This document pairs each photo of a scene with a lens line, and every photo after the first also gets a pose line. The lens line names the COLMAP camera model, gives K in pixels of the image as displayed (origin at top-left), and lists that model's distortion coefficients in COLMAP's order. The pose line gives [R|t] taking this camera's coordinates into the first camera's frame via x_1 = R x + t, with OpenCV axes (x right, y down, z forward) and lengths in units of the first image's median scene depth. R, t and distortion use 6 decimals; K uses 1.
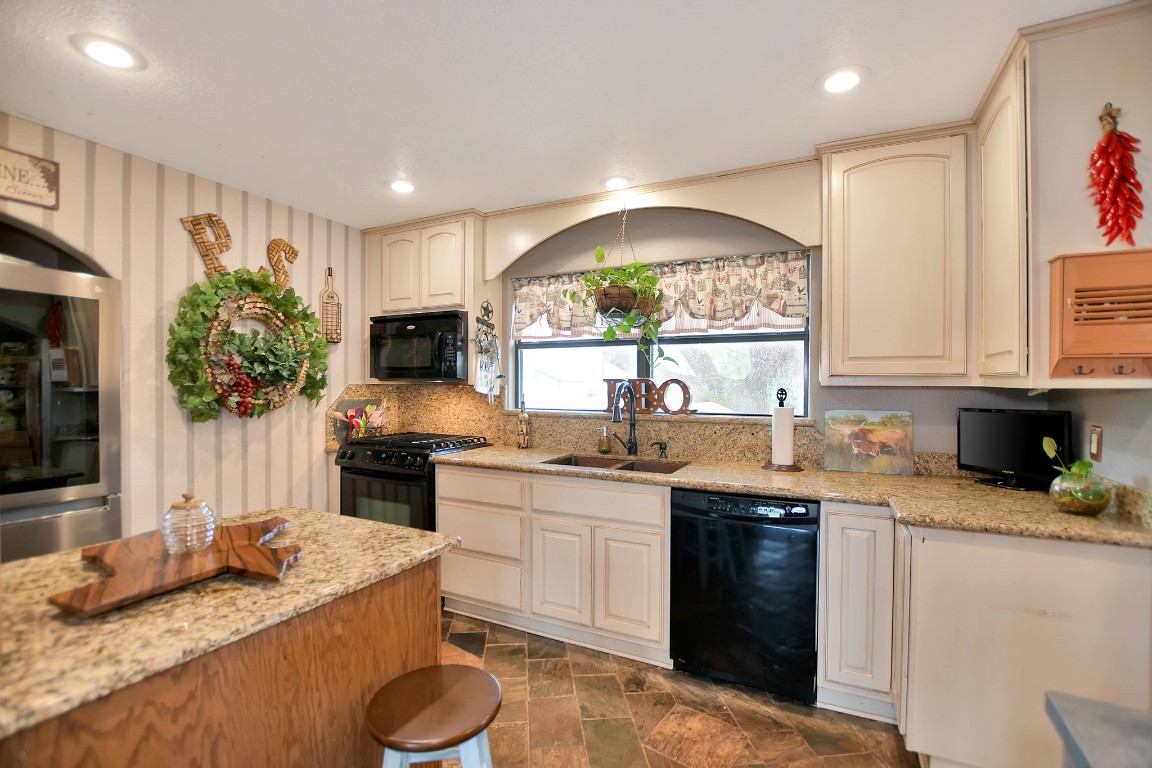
lens RADIAL K [[514.4, 0, 572.9], [0, 514.4, 393.5], [0, 0, 1]] dist [-0.037078, 0.000026]
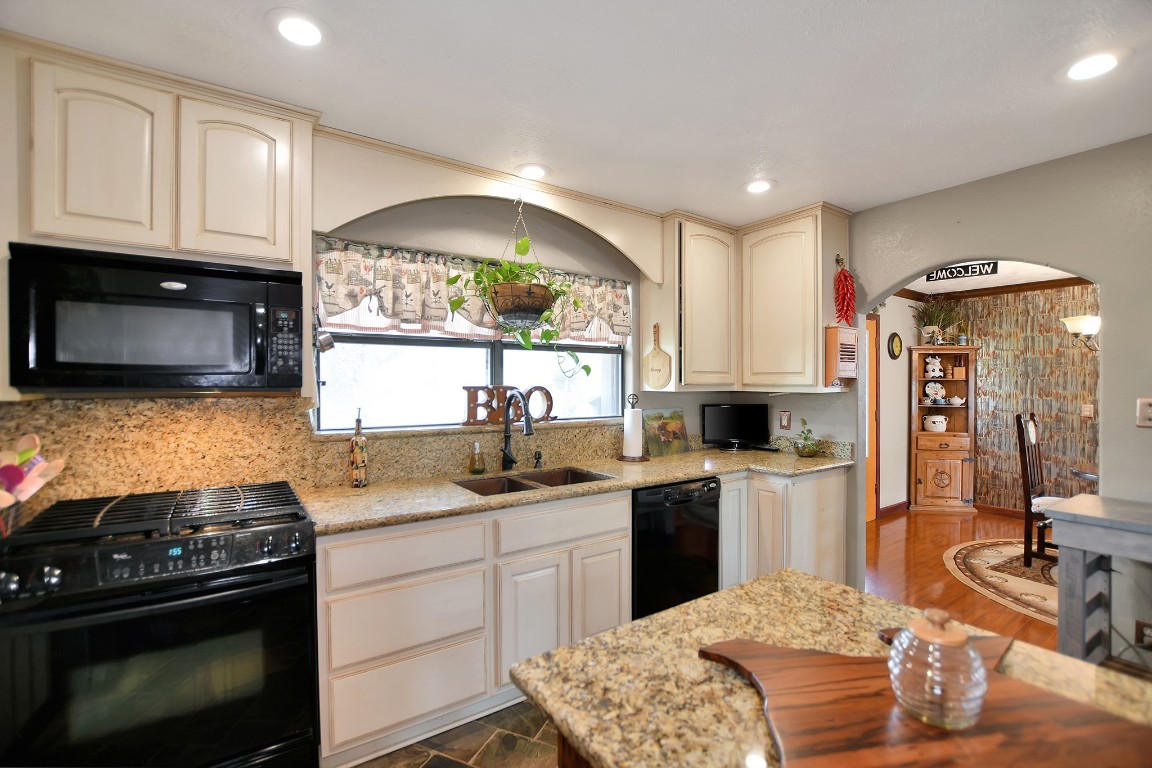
lens RADIAL K [[506.6, 0, 573.1], [0, 506.6, 393.9], [0, 0, 1]] dist [-0.030453, 0.000679]
pose [[0.478149, -0.020751, 0.878034, -0.651030], [0.018997, 0.999731, 0.013282, -0.026028], [-0.878073, 0.010330, 0.478414, 0.497260]]
